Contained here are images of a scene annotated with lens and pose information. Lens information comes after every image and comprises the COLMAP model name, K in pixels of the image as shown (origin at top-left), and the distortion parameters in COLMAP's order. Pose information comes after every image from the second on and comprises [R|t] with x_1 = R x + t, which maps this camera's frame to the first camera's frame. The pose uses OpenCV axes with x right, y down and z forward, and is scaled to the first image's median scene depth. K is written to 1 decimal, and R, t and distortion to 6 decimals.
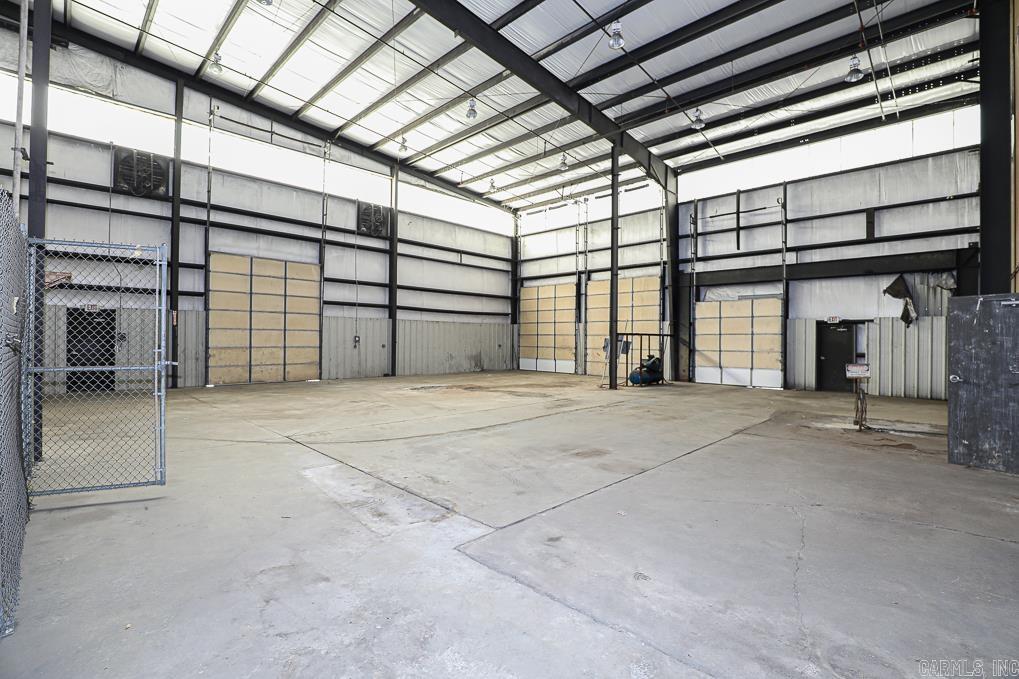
lens RADIAL K [[466.1, 0, 509.5], [0, 466.1, 339.5], [0, 0, 1]] dist [-0.001717, 0.000181]
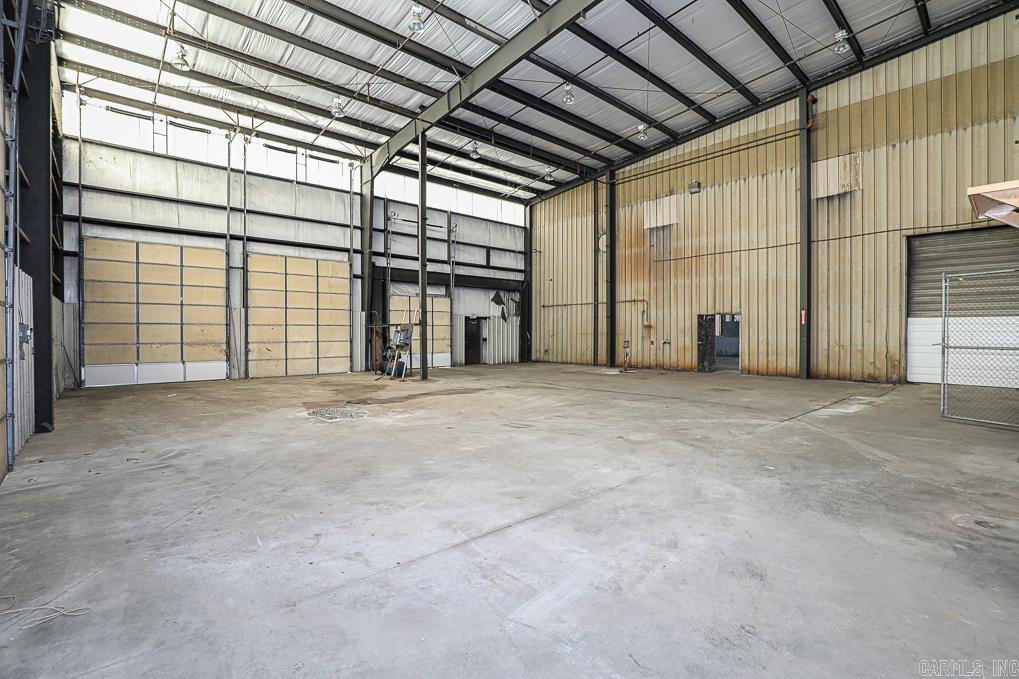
lens RADIAL K [[466.1, 0, 509.5], [0, 466.1, 339.5], [0, 0, 1]] dist [-0.001717, 0.000181]
pose [[0.092794, -0.025996, 0.995346, -0.720959], [0.001746, 0.999662, 0.025946, -0.006362], [-0.995684, -0.000669, 0.092808, 0.699217]]
